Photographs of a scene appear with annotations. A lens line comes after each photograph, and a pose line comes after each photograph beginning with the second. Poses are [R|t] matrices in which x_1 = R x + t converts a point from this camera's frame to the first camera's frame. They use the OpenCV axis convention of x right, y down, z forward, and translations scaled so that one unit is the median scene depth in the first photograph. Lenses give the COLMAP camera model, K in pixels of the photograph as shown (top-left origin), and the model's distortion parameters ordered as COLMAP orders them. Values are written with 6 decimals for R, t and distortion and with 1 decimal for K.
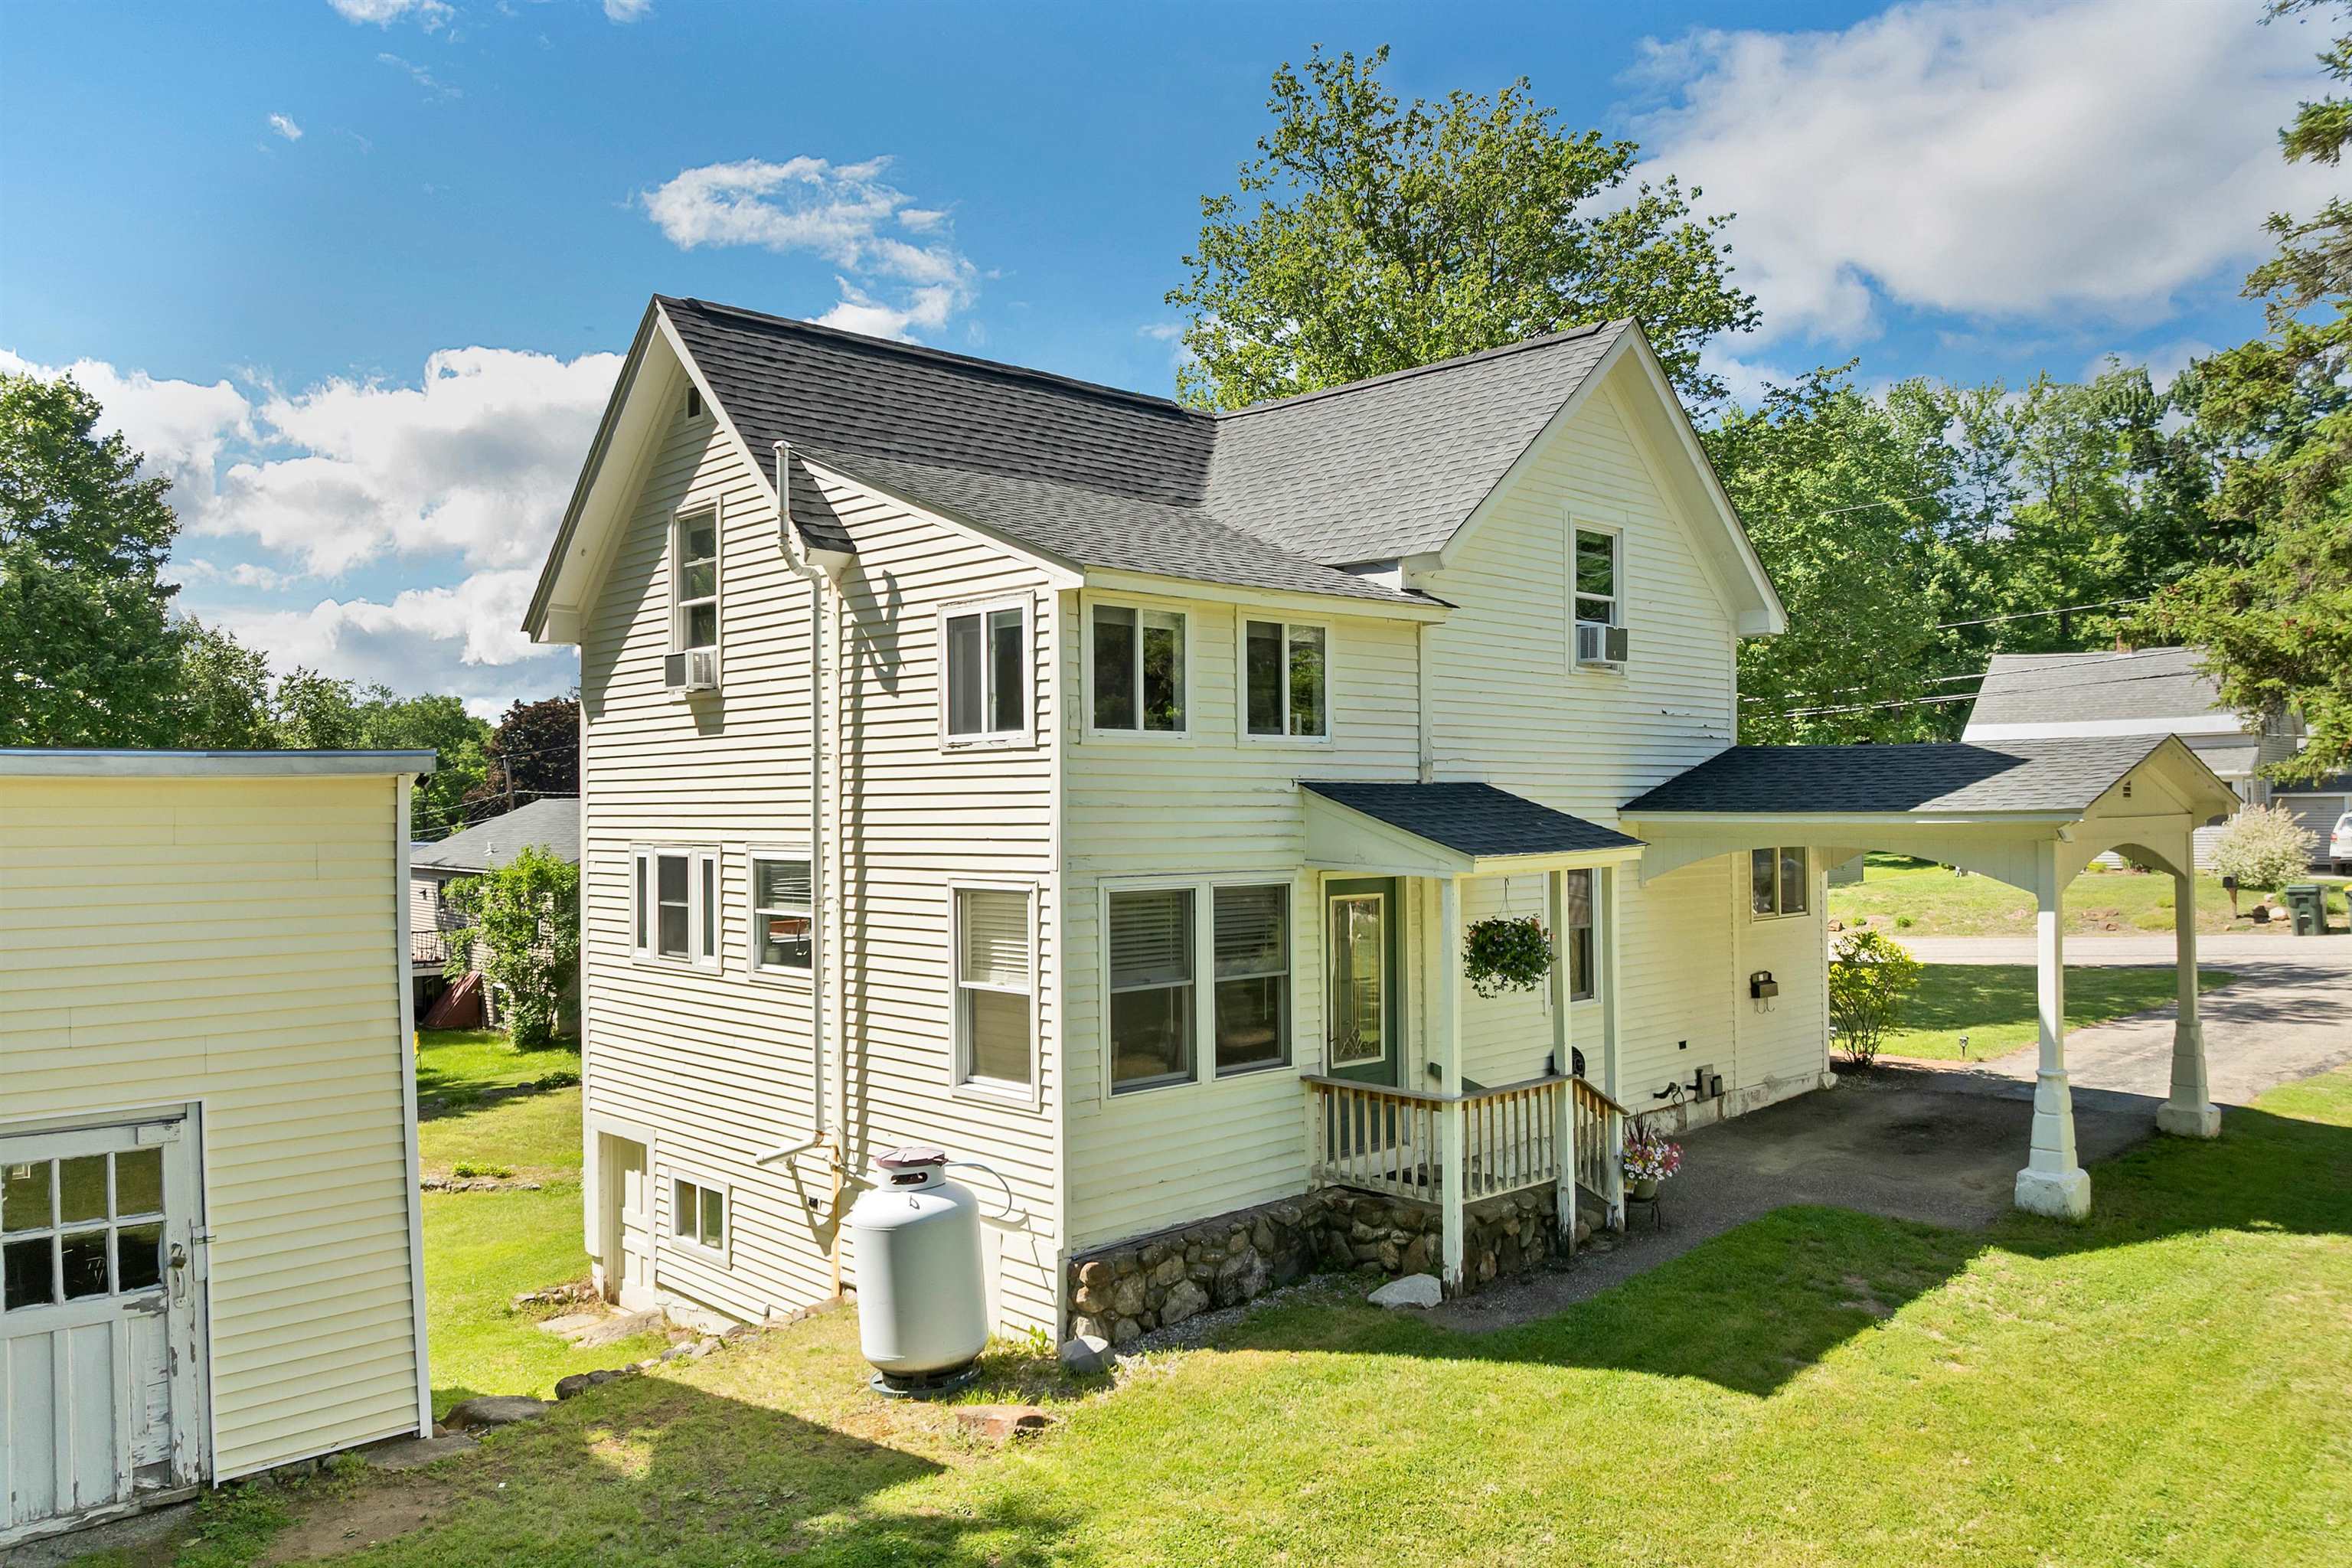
lens RADIAL K [[1698.3, 0, 1183.5], [0, 1698.3, 781.4], [0, 0, 1]] dist [-0.043606, 0.006505]
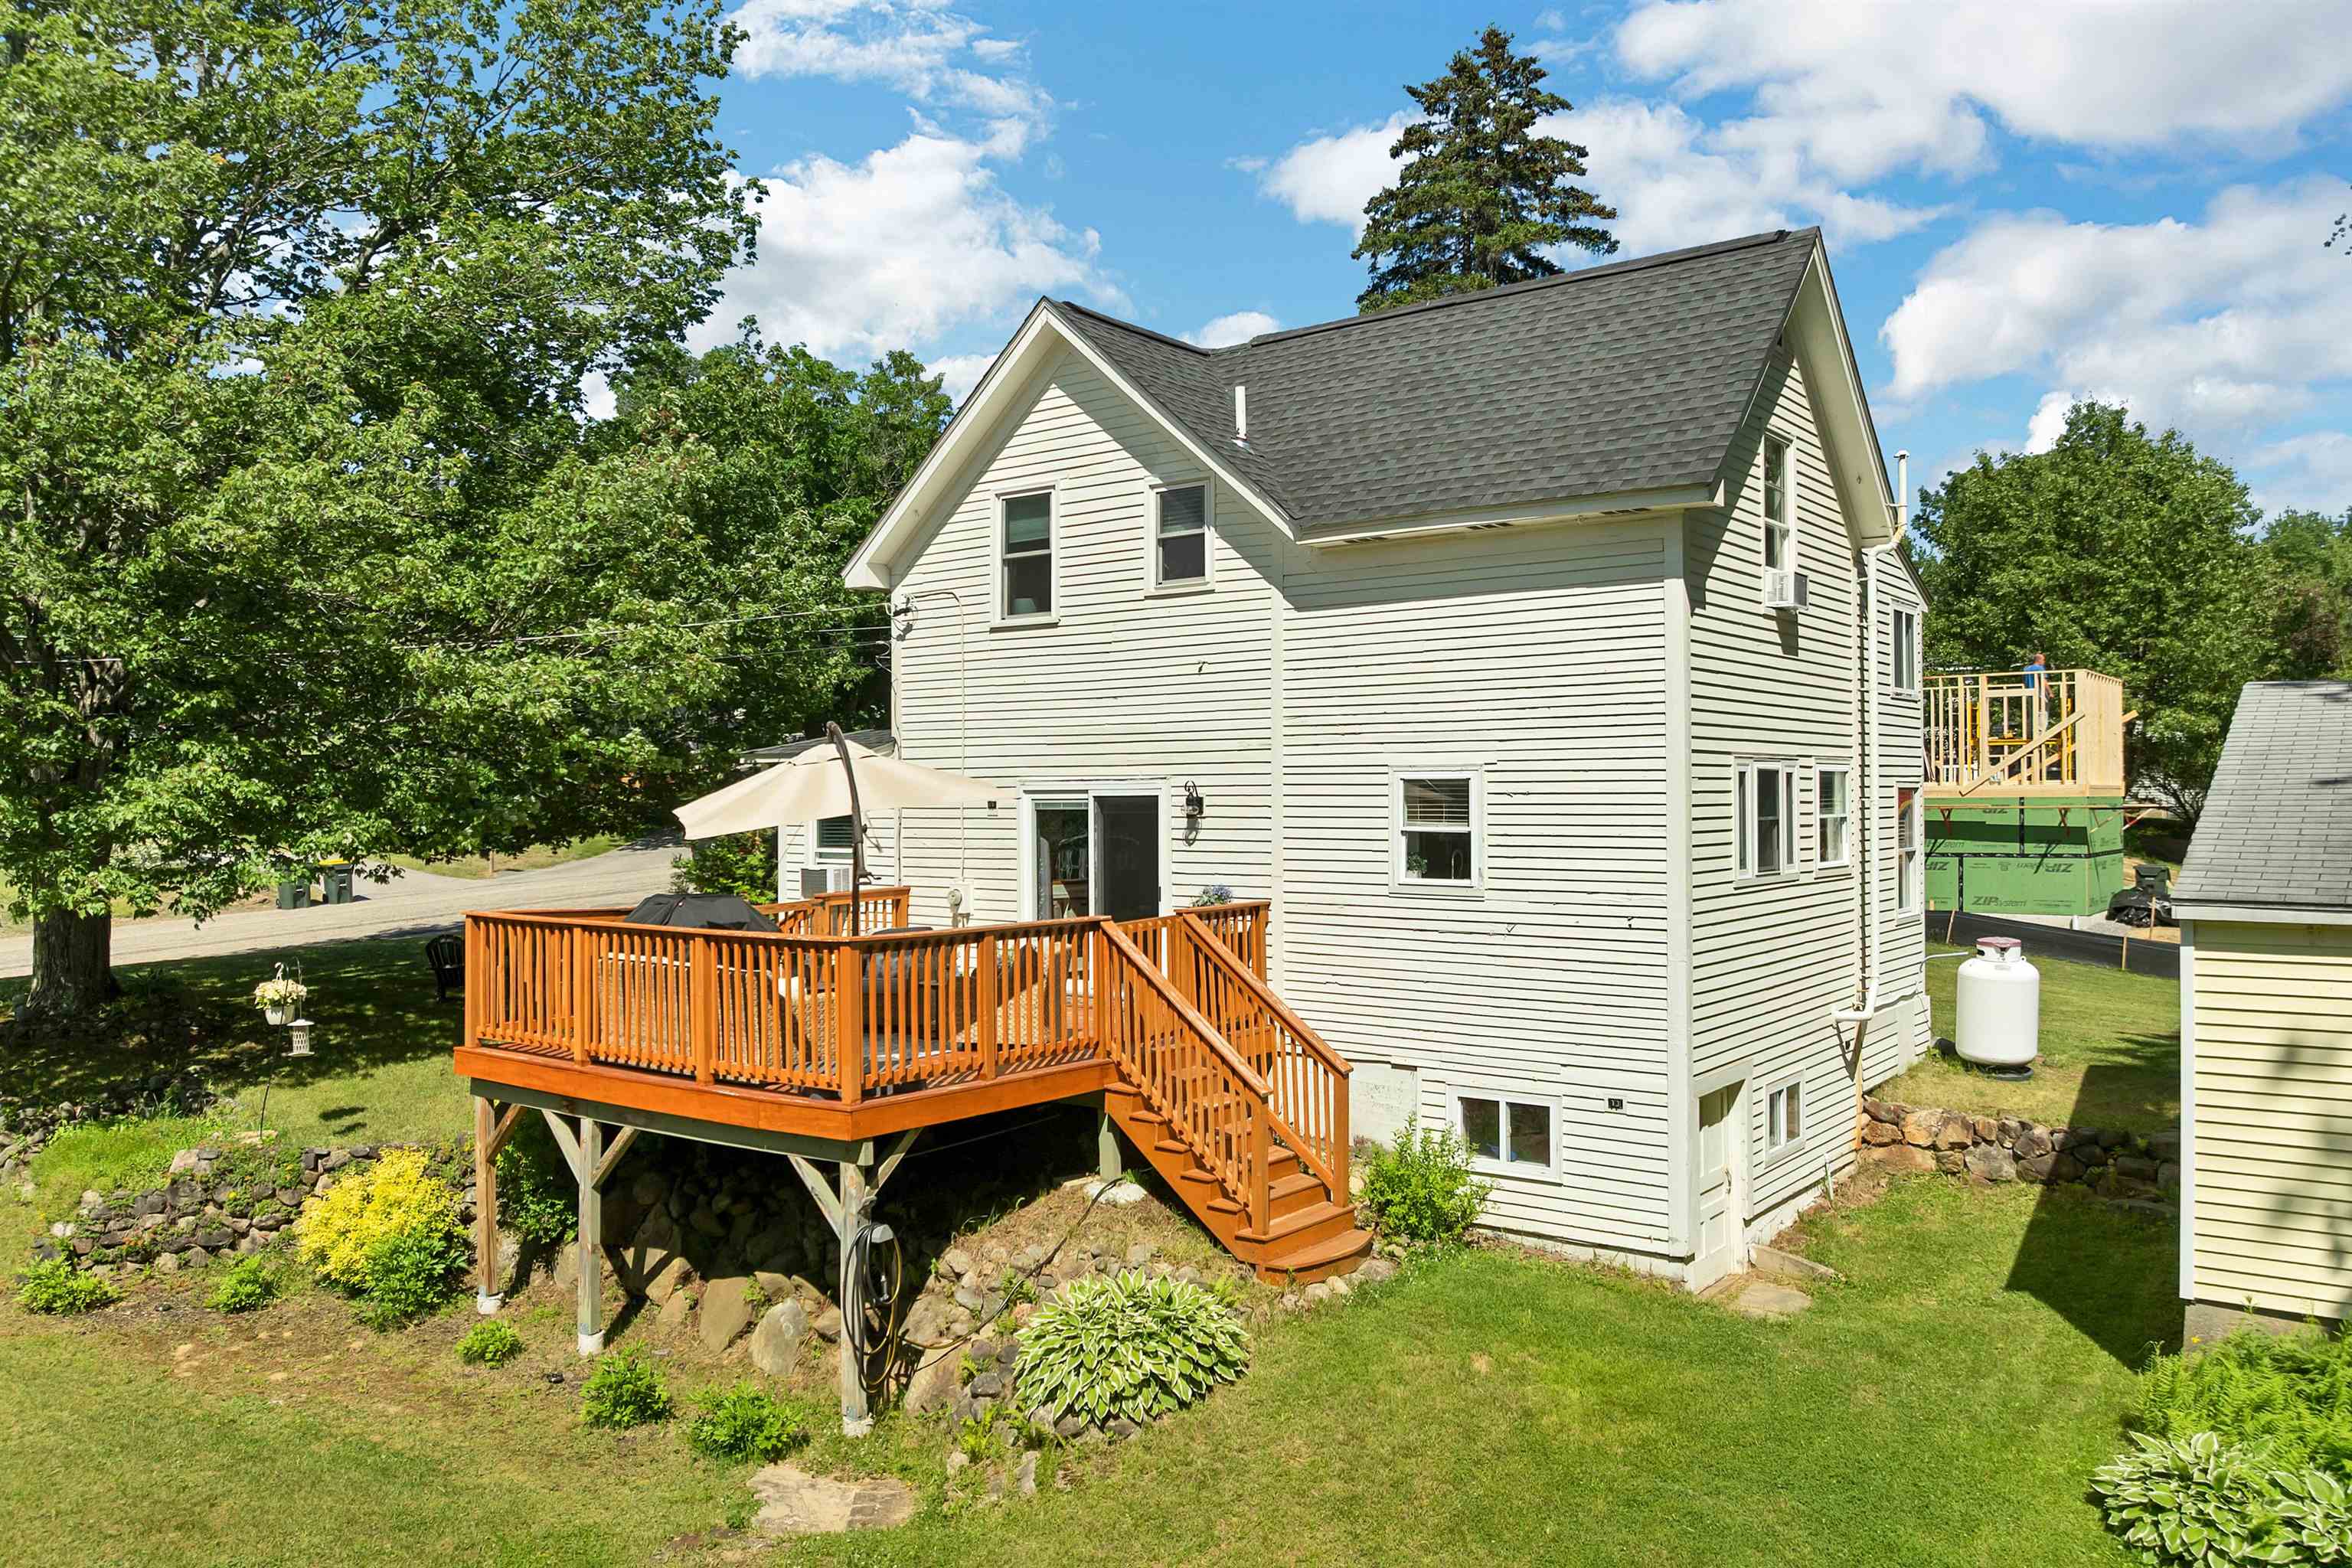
lens RADIAL K [[1698.3, 0, 1197.1], [0, 1698.3, 781.2], [0, 0, 1]] dist [-0.043606, 0.006505]
pose [[-0.151344, 0.016773, 0.988339, -1.351816], [-0.003425, 0.999841, -0.017493, 0.075976], [-0.988475, -0.006032, -0.151262, 1.625934]]
